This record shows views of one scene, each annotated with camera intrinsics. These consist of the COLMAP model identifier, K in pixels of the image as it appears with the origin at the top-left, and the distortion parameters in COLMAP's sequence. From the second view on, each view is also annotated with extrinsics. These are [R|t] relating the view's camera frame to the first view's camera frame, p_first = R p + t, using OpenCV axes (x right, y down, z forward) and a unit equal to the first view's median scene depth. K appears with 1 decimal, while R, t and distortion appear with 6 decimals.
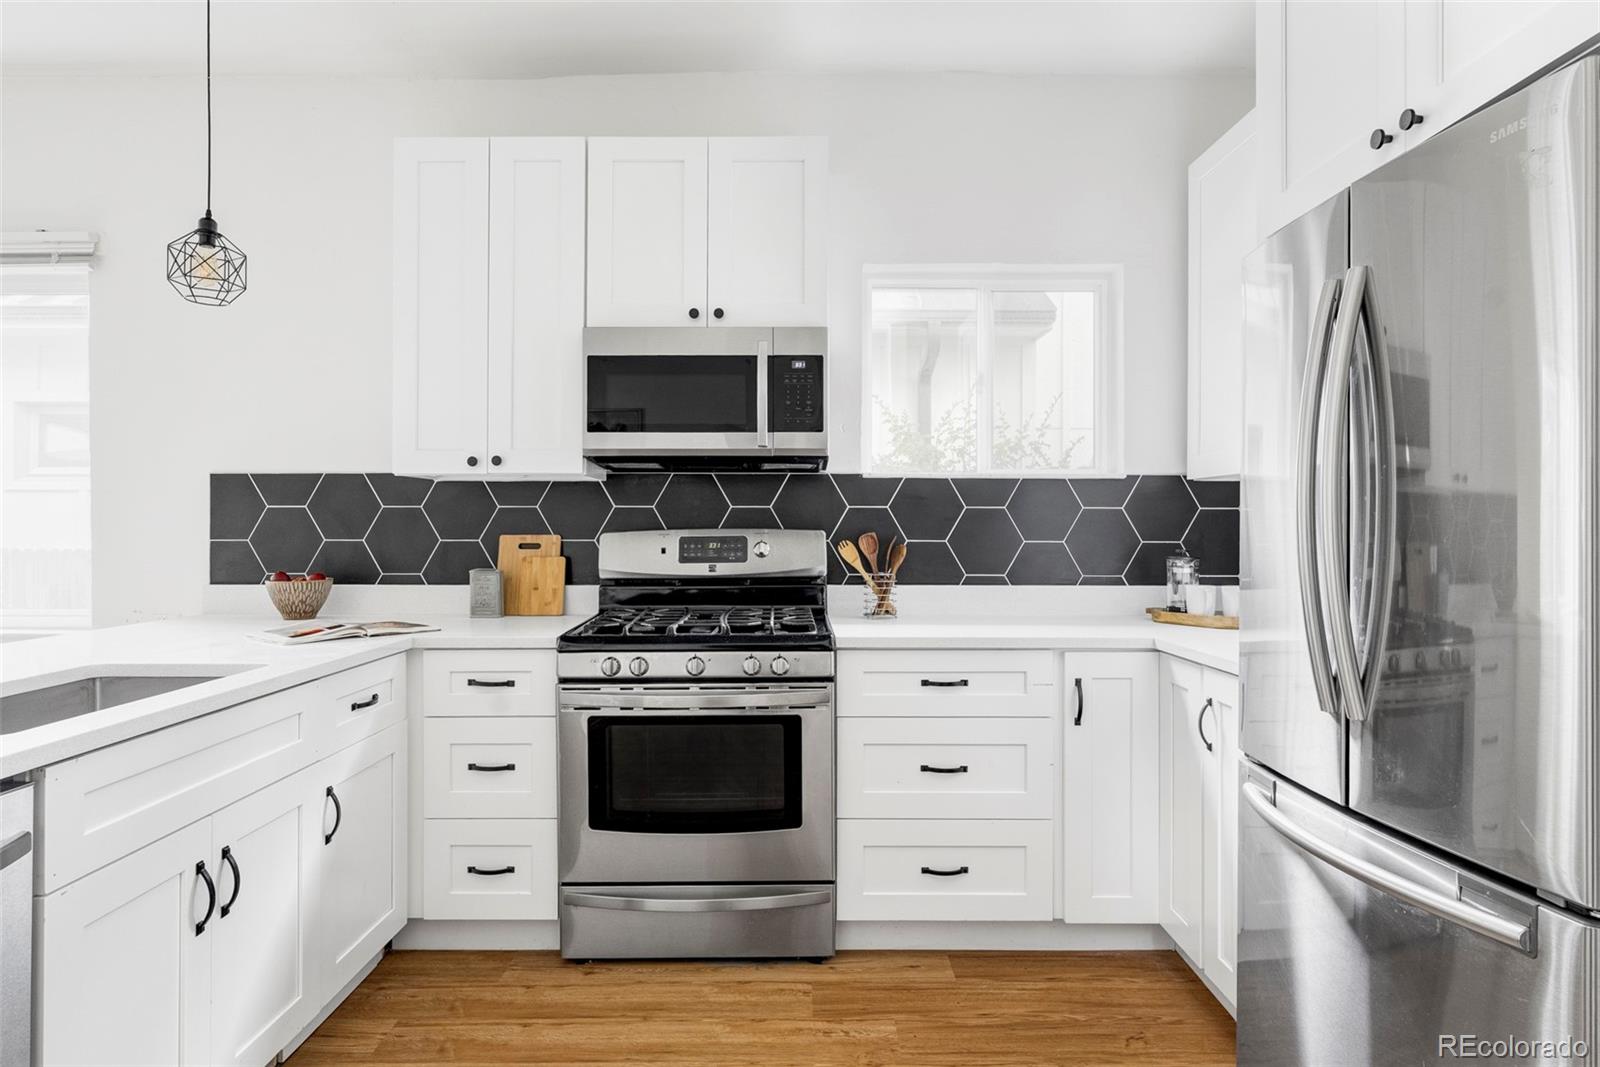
lens RADIAL K [[937.0, 0, 800.0], [0, 937.0, 533.5], [0, 0, 1]] dist [-0.003235, -0.000506]
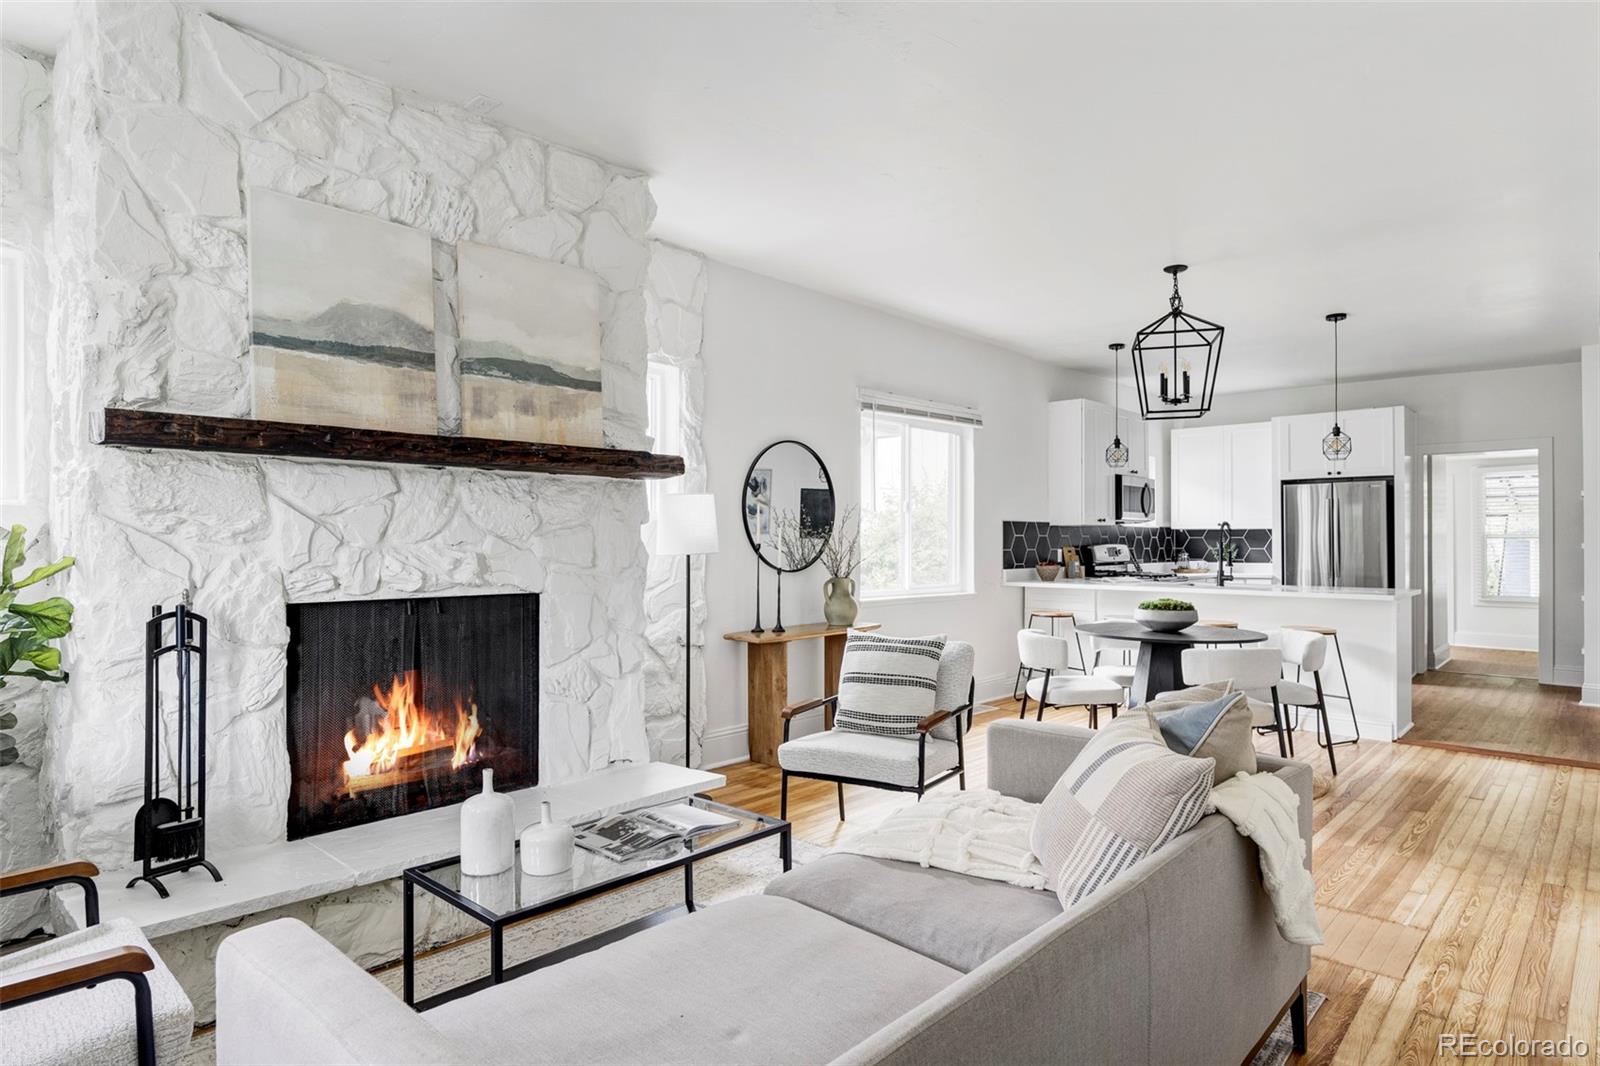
lens RADIAL K [[900.2, 0, 800.0], [0, 900.2, 533.0], [0, 0, 1]] dist [-0.005437, -0.000625]
pose [[0.671060, 0.010364, 0.741330, -2.600763], [0.001169, 0.999886, -0.015037, -0.002933], [-0.741402, 0.010957, 0.670972, -0.108880]]
